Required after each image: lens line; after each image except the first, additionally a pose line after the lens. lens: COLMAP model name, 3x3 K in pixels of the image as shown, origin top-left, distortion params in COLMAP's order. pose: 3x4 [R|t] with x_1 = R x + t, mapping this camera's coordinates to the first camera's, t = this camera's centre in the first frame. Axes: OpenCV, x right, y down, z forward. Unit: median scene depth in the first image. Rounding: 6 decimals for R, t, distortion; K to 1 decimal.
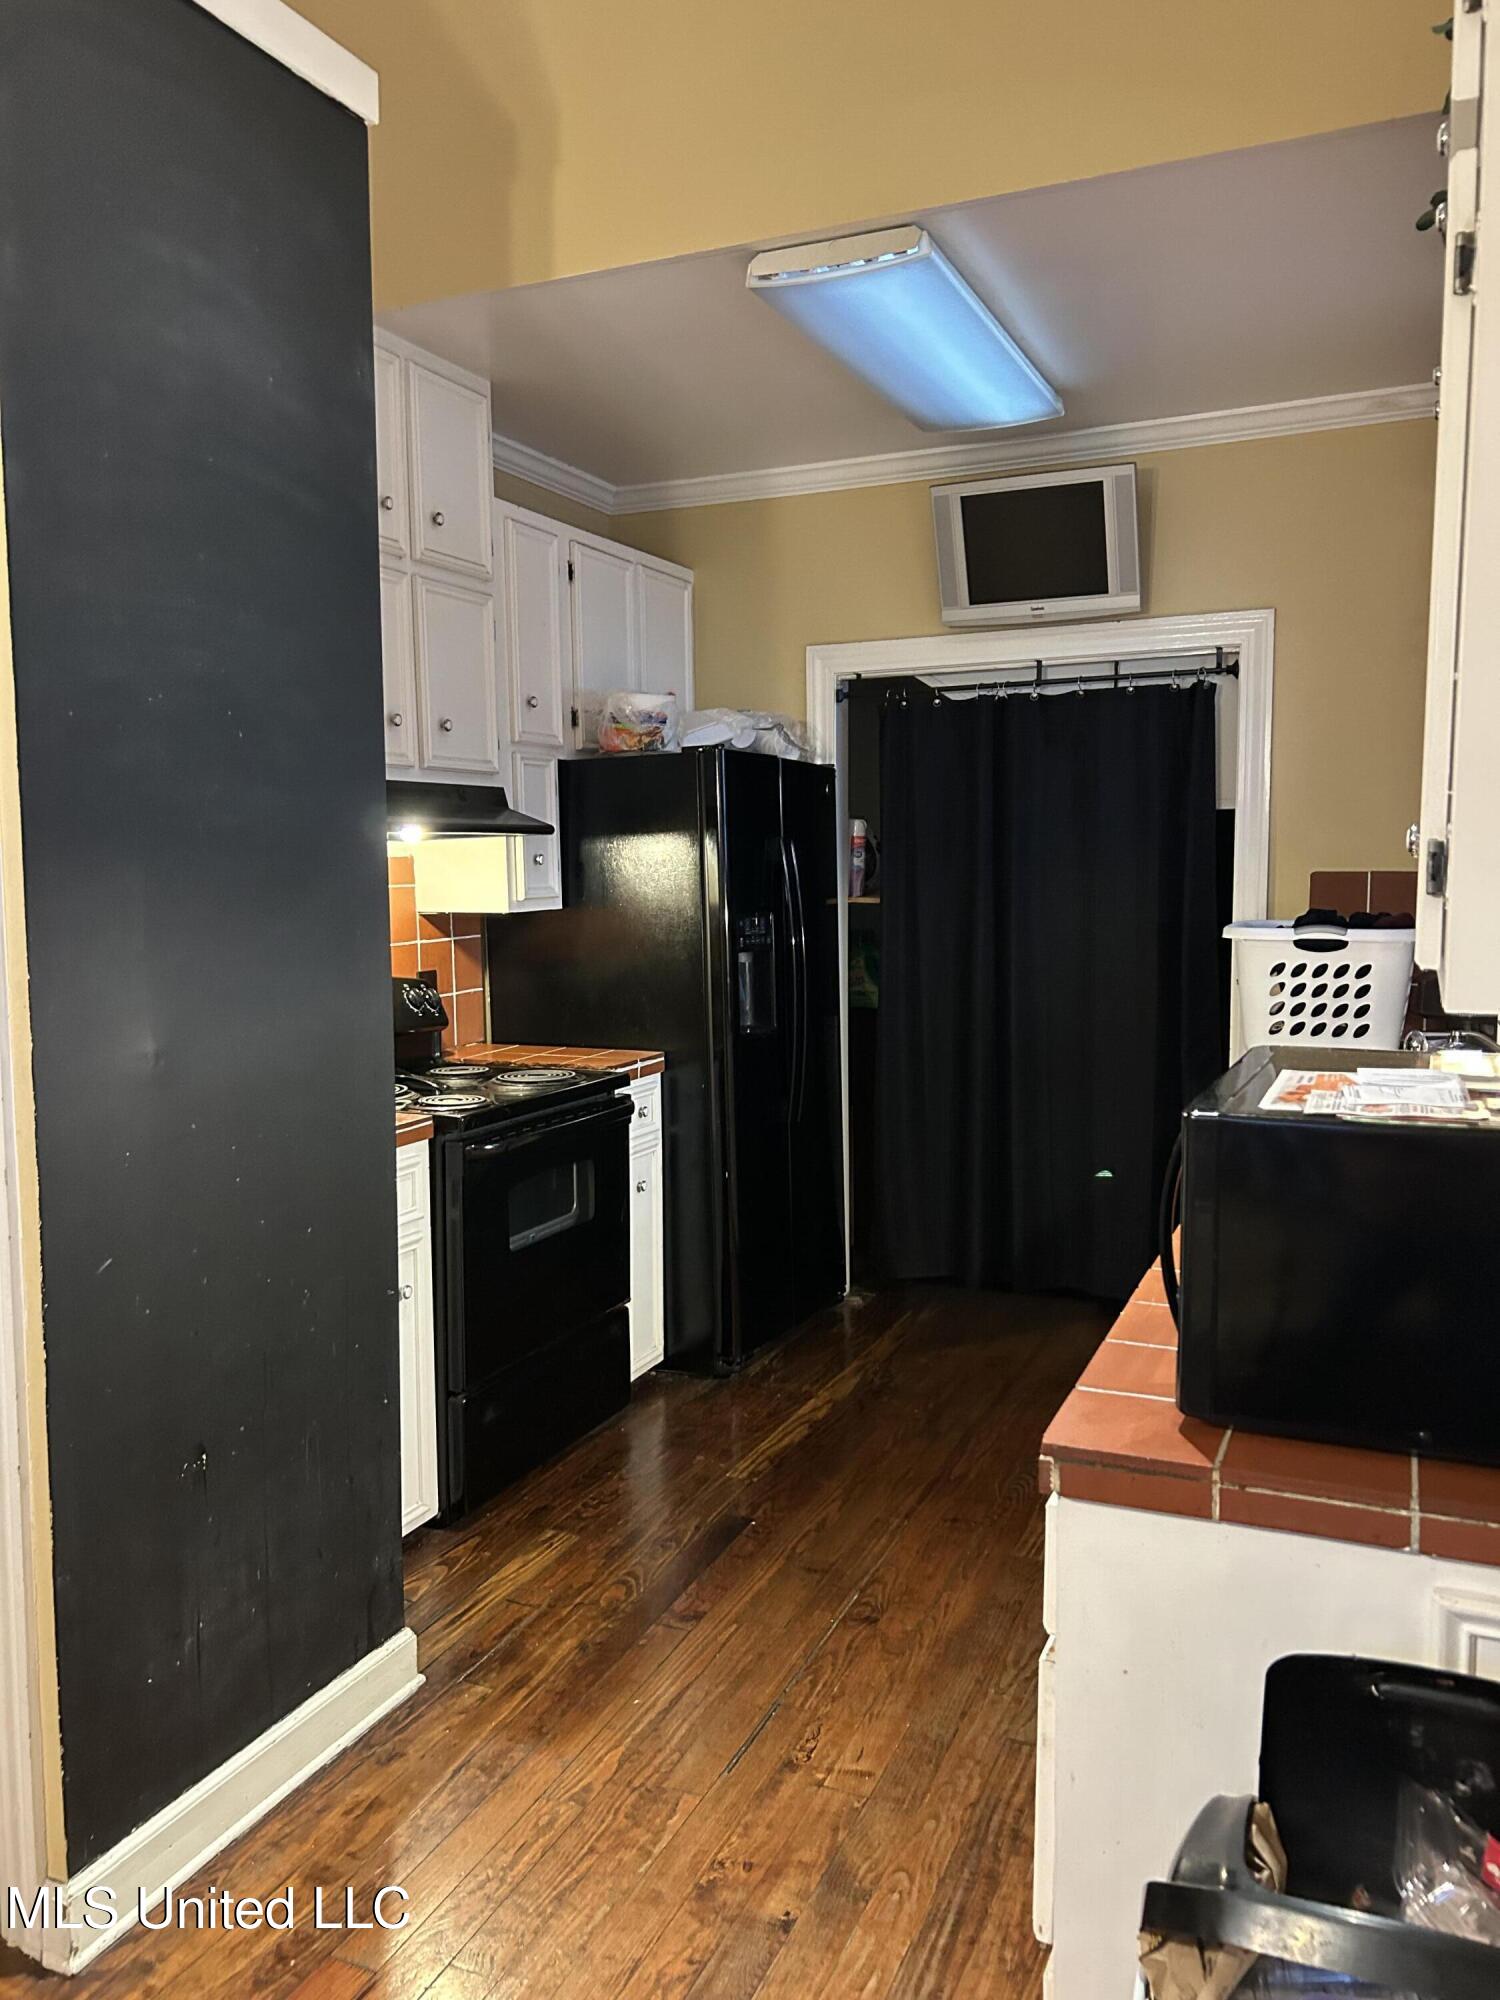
lens RADIAL K [[1506.4, 0, 759.1], [0, 1506.4, 1003.5], [0, 0, 1]] dist [0.010814, -0.004077]
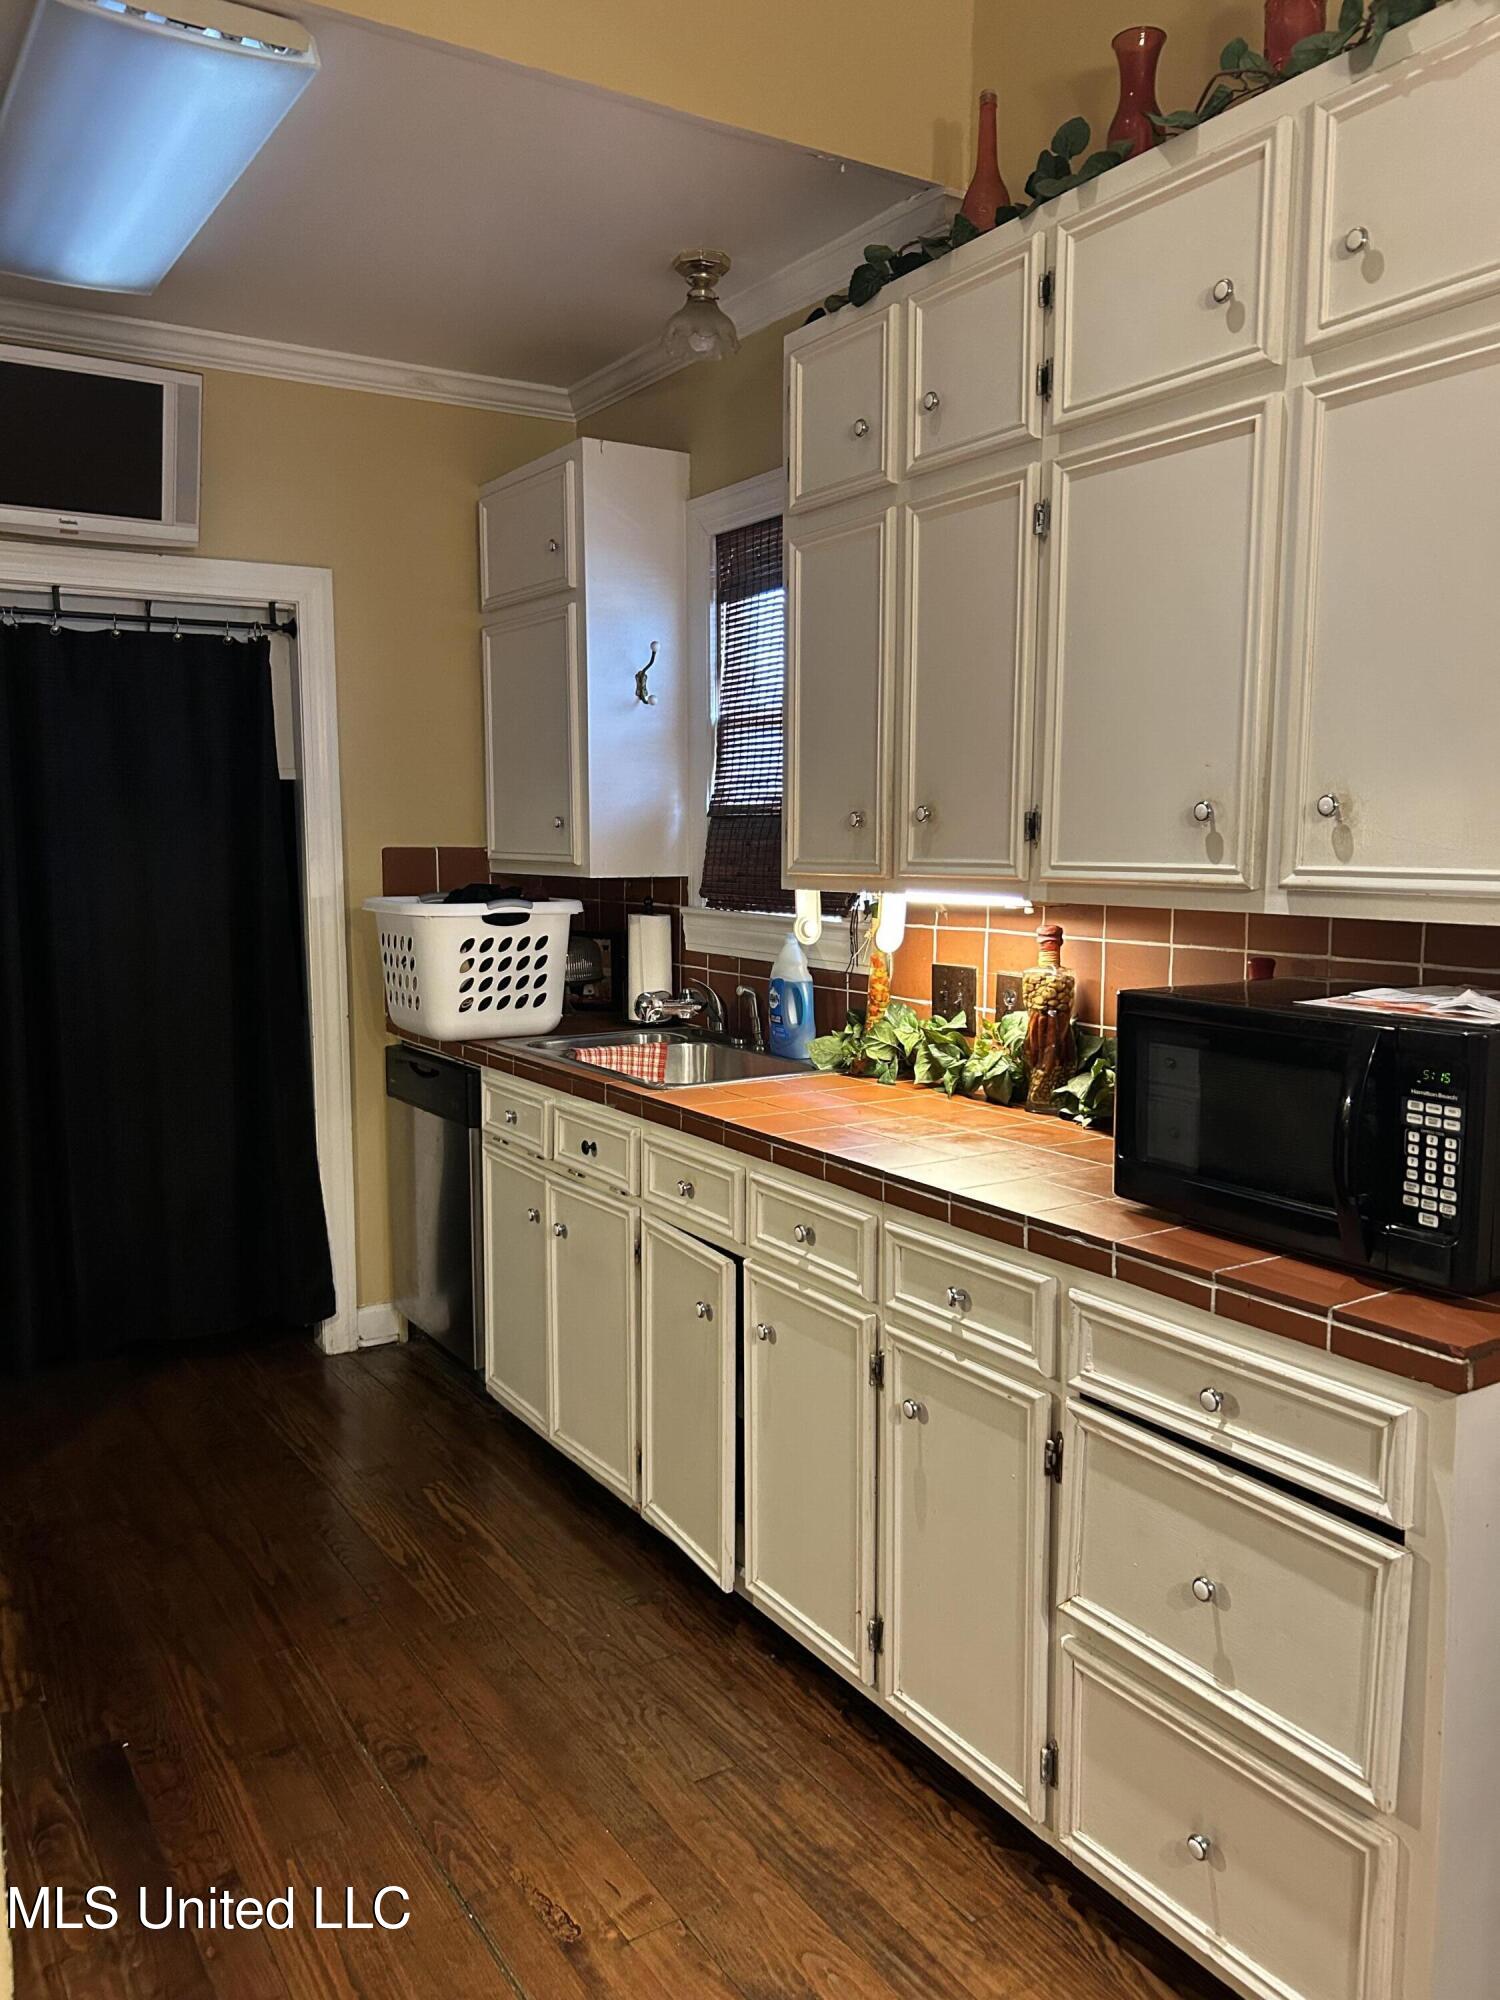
lens RADIAL K [[1506.4, 0, 756.2], [0, 1506.4, 999.0], [0, 0, 1]] dist [0.010814, -0.004077]
pose [[0.550548, -0.082187, 0.830748, -0.372149], [0.075334, 0.995973, 0.048608, -0.021468], [-0.831398, 0.035823, 0.554522, 0.303628]]
